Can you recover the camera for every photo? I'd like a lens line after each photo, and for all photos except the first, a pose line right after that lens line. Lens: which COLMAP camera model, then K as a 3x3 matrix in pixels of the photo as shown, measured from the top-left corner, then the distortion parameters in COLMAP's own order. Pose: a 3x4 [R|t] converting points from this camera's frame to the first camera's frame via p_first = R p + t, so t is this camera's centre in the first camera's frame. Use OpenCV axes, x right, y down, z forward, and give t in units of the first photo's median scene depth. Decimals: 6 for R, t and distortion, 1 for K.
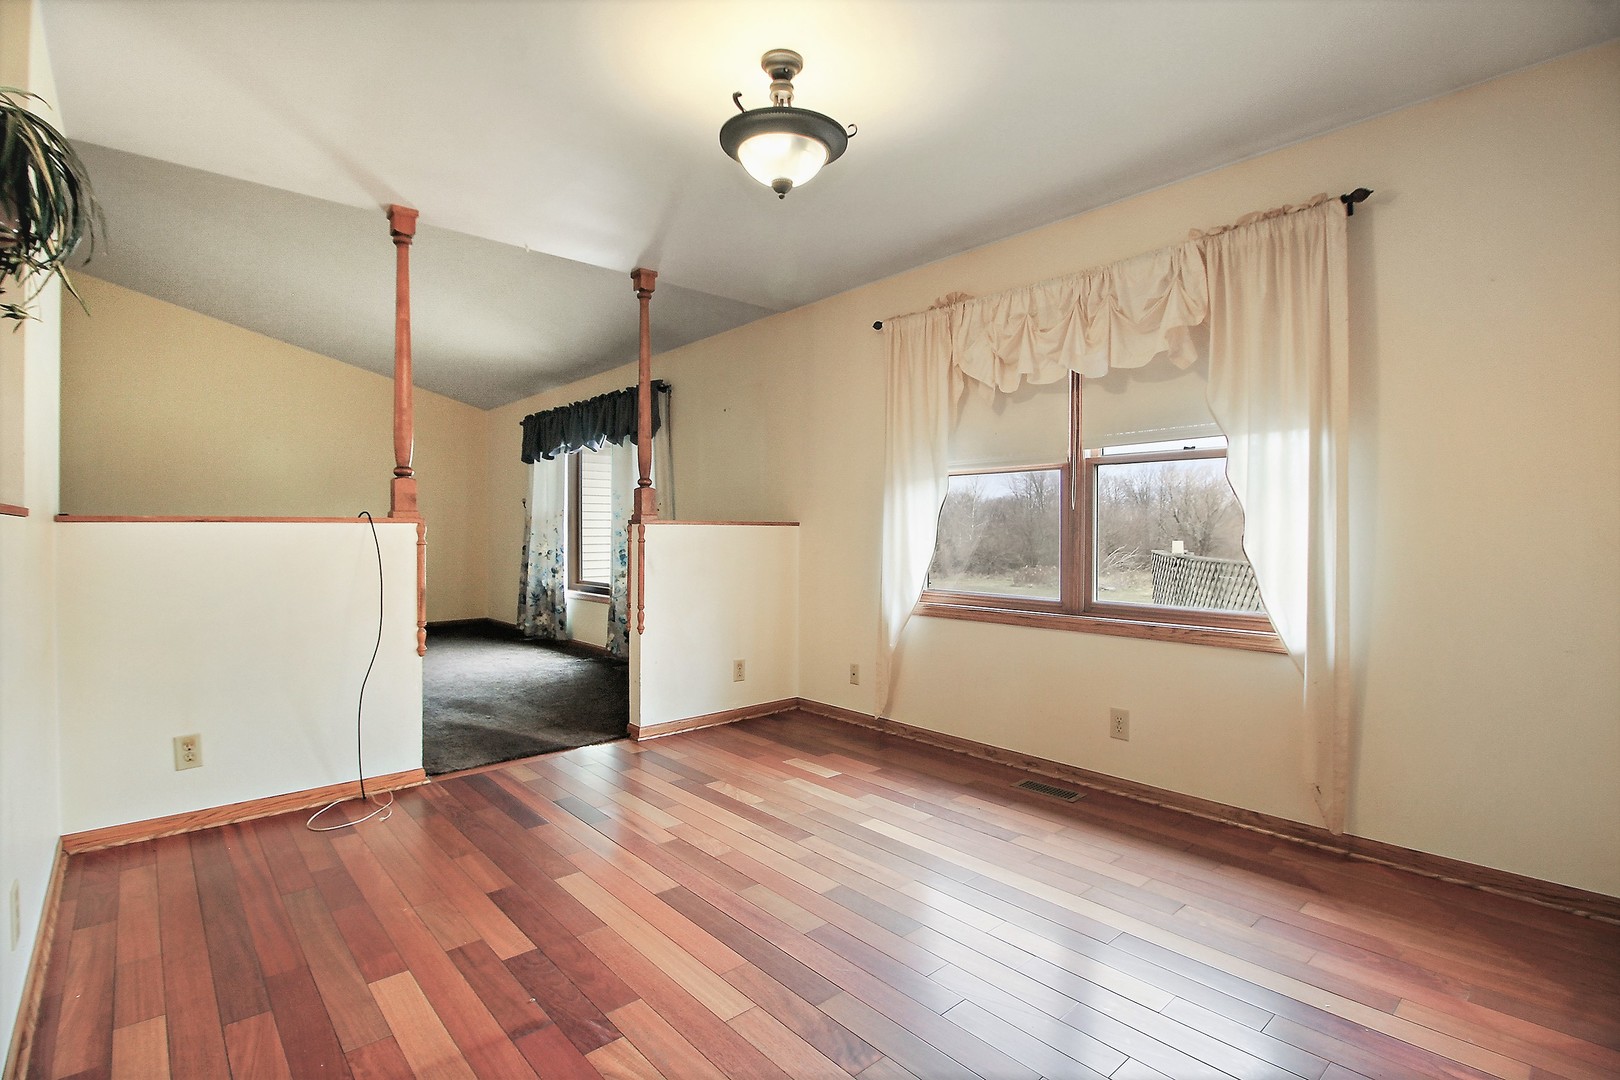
lens RADIAL K [[763.4, 0, 799.3], [0, 763.4, 535.0], [0, 0, 1]] dist [-0.016001, -0.003525]
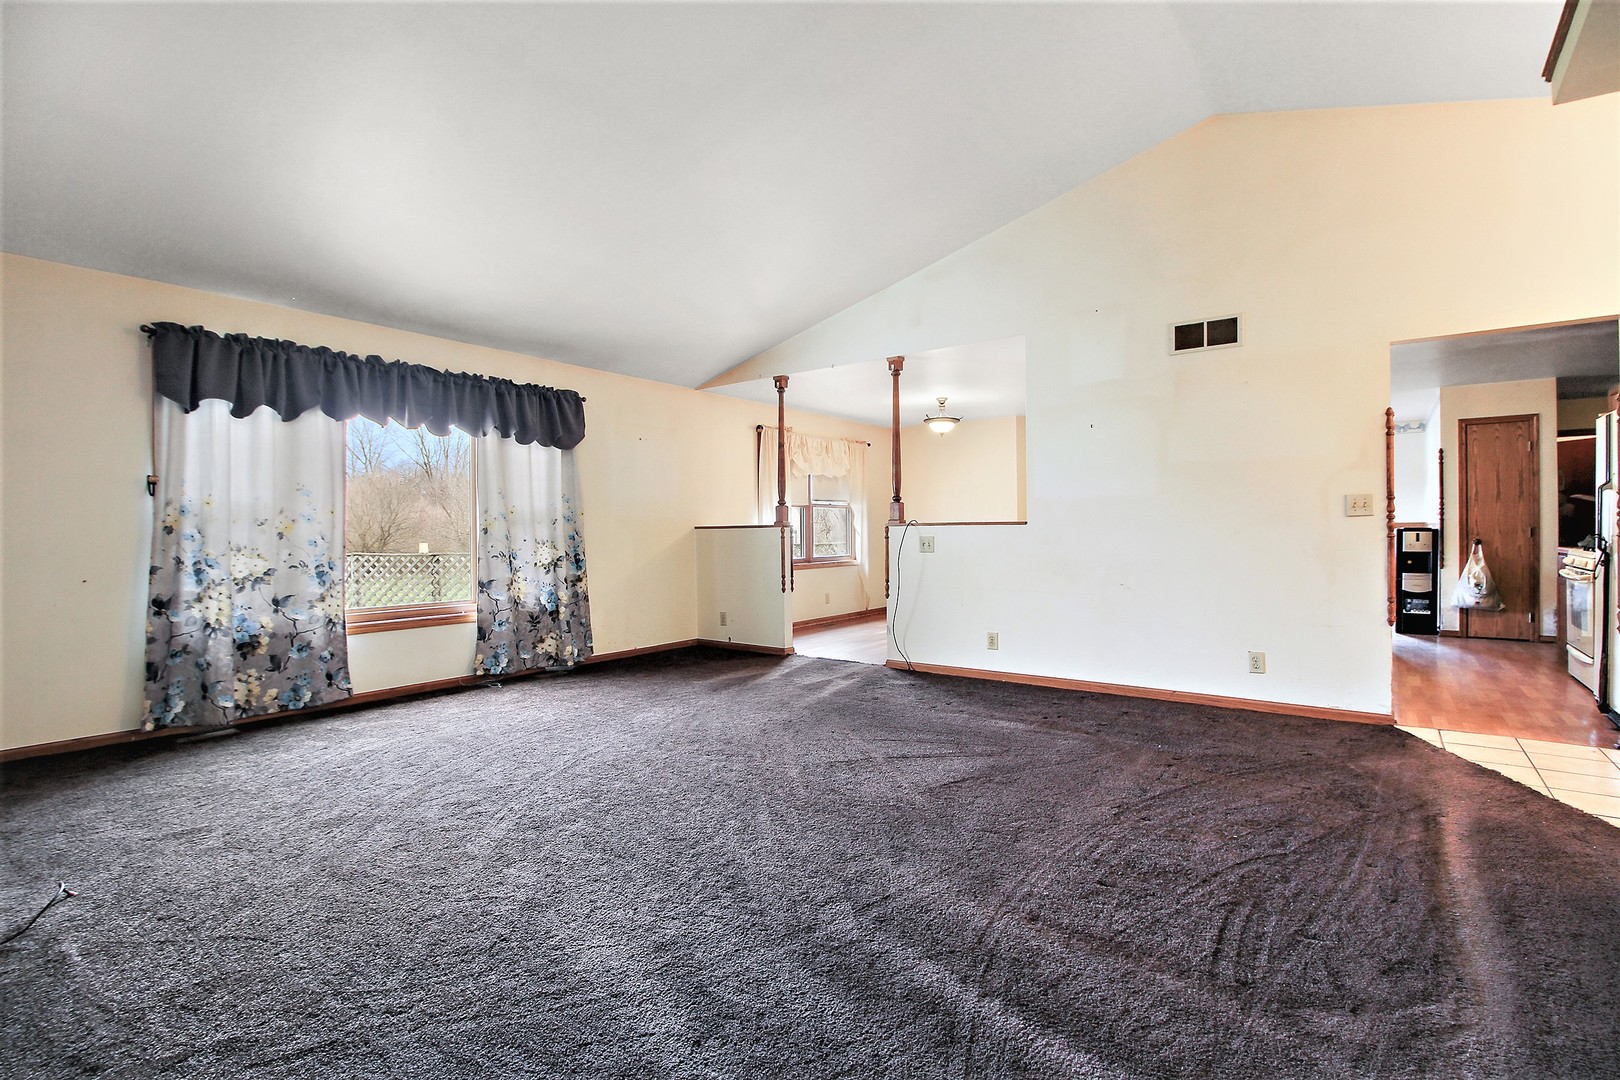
lens RADIAL K [[763.4, 0, 818.0], [0, 763.4, 539.6], [0, 0, 1]] dist [-0.016001, -0.003525]
pose [[-0.239447, -0.021812, 0.970664, -2.207390], [0.015803, 0.999528, 0.026359, -0.046106], [-0.970781, 0.021651, -0.238990, 1.607553]]
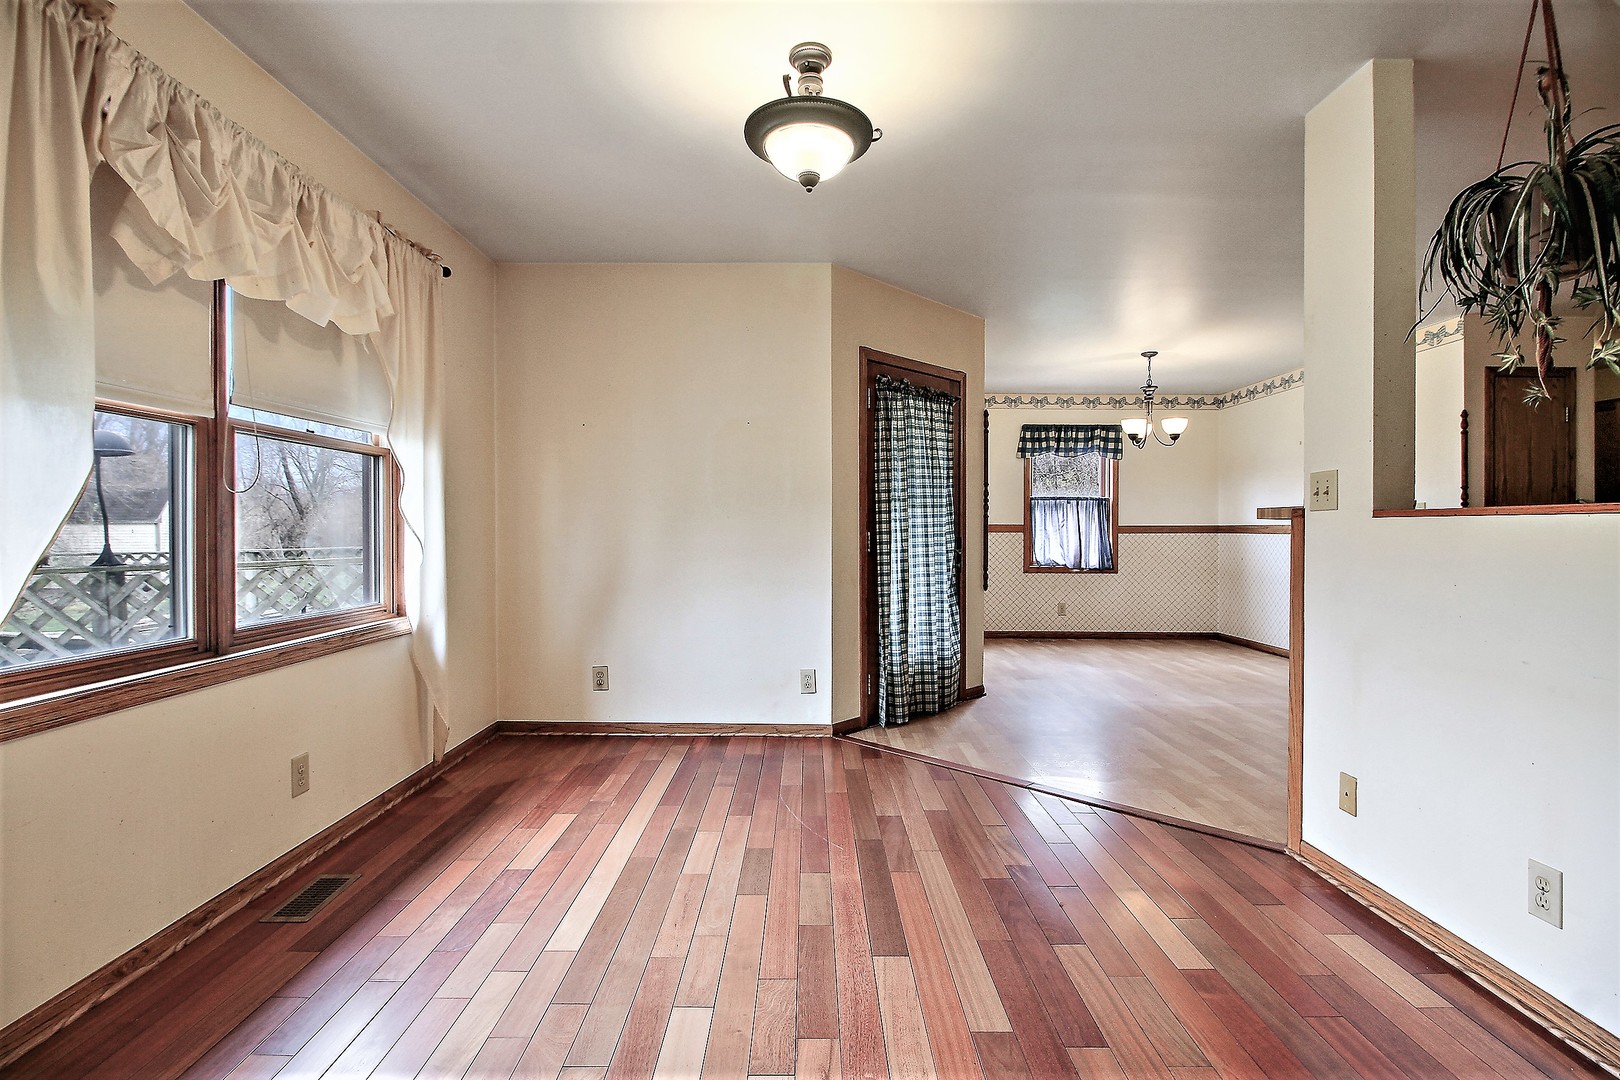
lens RADIAL K [[763.4, 0, 813.4], [0, 763.4, 539.9], [0, 0, 1]] dist [-0.016001, -0.003525]
pose [[-0.757511, -0.020697, 0.652494, -0.445517], [-0.004343, 0.999635, 0.026667, -0.014005], [-0.652808, 0.017367, -0.757324, 1.158769]]
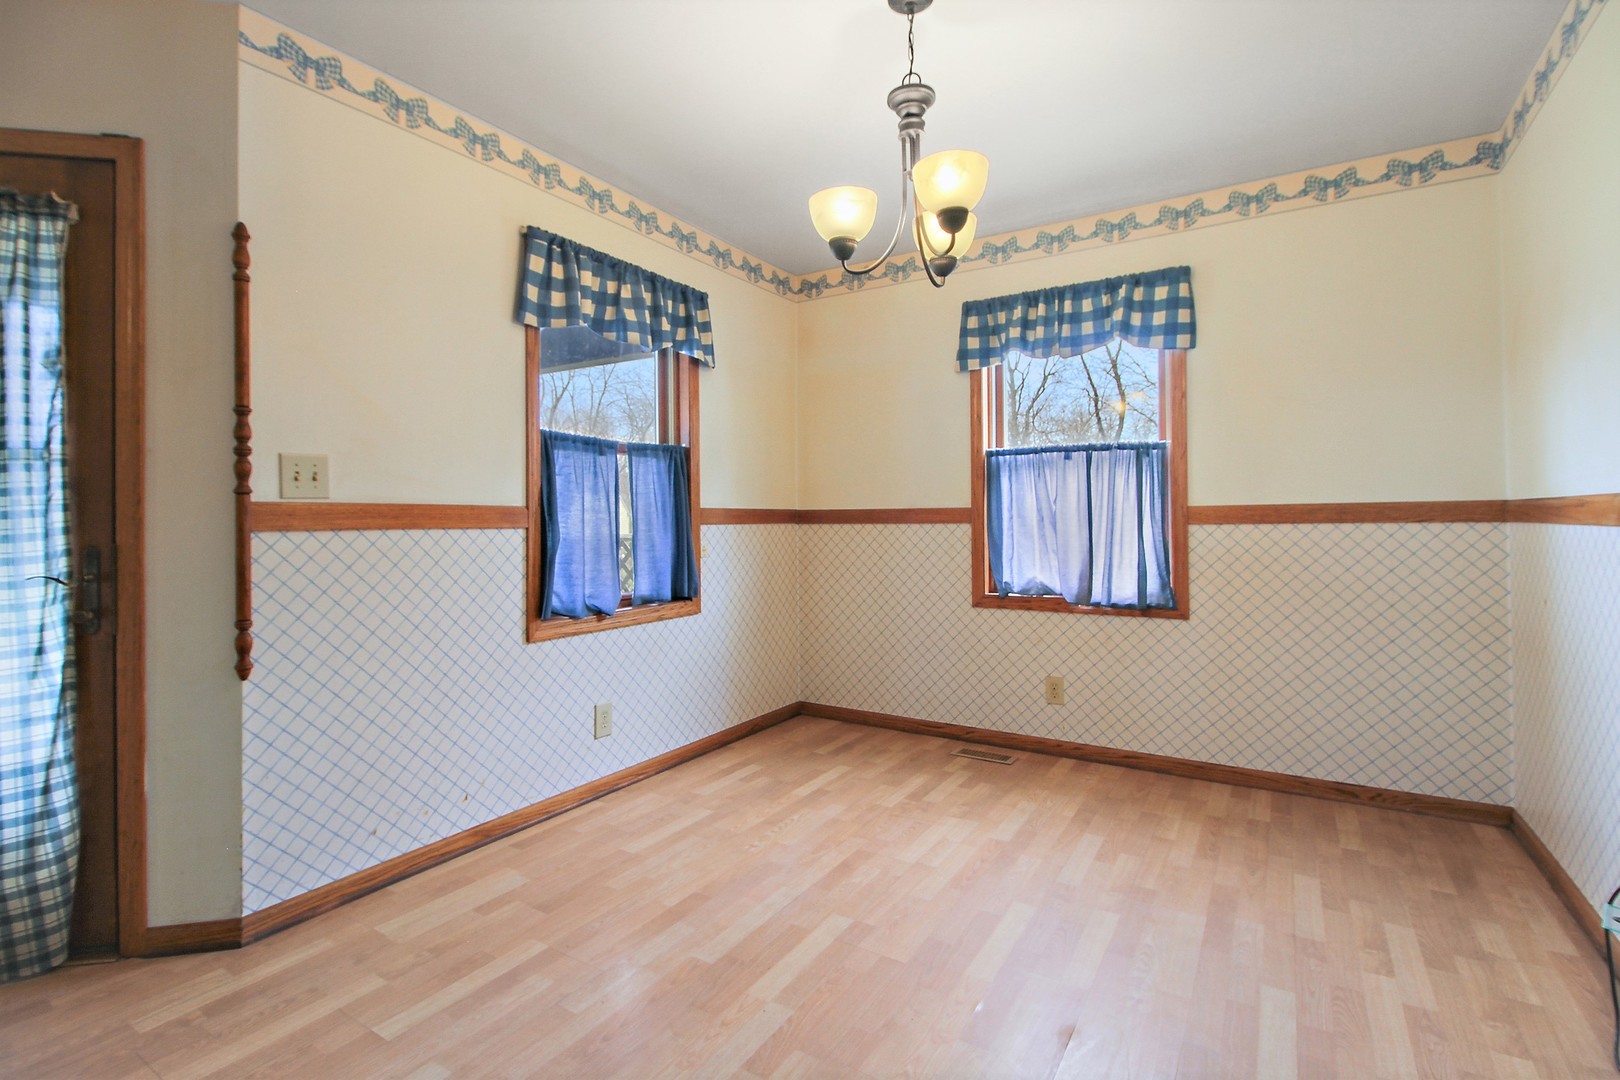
lens RADIAL K [[763.4, 0, 803.9], [0, 763.4, 530.3], [0, 0, 1]] dist [-0.016001, -0.003525]
pose [[-0.289686, -0.020913, 0.956893, -0.428207], [0.010261, 0.999636, 0.024953, 0.001549], [-0.957067, 0.017047, -0.289366, -0.479542]]
